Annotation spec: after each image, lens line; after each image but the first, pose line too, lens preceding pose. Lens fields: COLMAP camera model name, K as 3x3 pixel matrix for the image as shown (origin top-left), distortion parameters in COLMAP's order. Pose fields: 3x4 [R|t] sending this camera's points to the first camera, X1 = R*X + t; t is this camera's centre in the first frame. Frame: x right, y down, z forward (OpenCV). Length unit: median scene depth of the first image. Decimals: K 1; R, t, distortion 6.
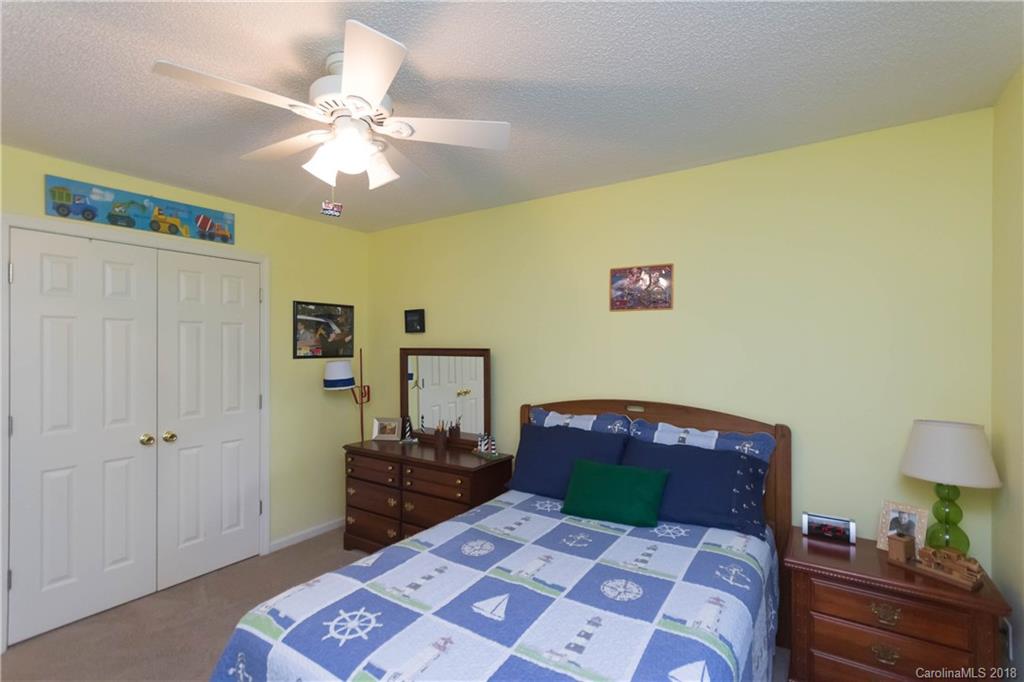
lens RADIAL K [[477.9, 0, 514.6], [0, 477.9, 345.8], [0, 0, 1]] dist [0.003215, -0.002997]
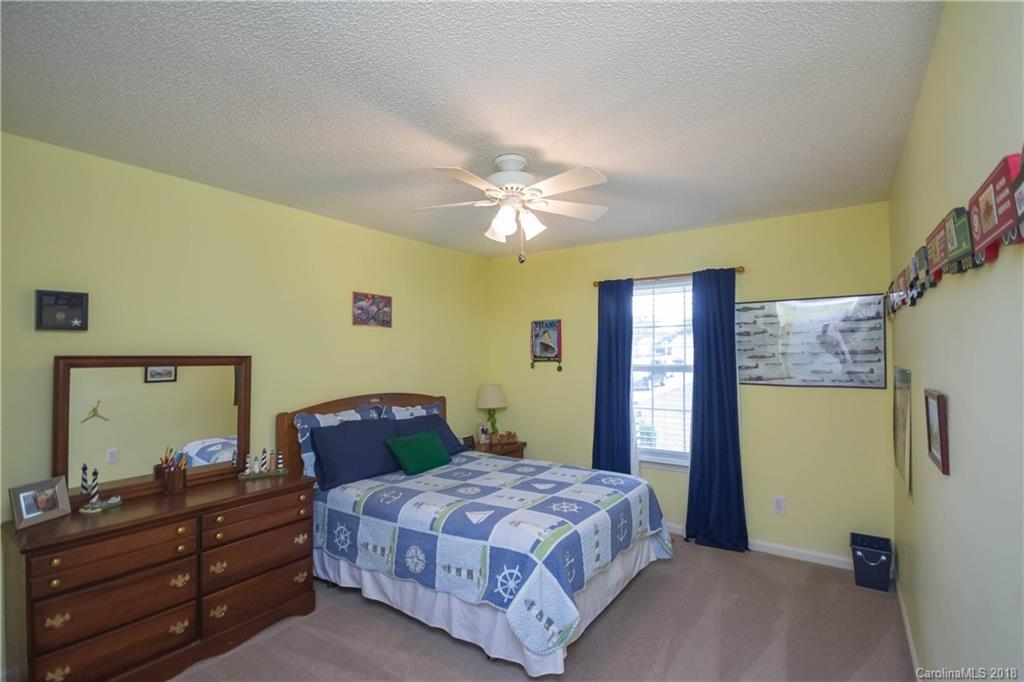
lens RADIAL K [[477.9, 0, 516.2], [0, 477.9, 342.9], [0, 0, 1]] dist [0.003215, -0.002997]
pose [[0.013783, 0.024846, 0.999596, -1.082241], [0.002397, 0.999688, -0.024882, 0.005923], [-0.999902, 0.002739, 0.013719, 0.583859]]
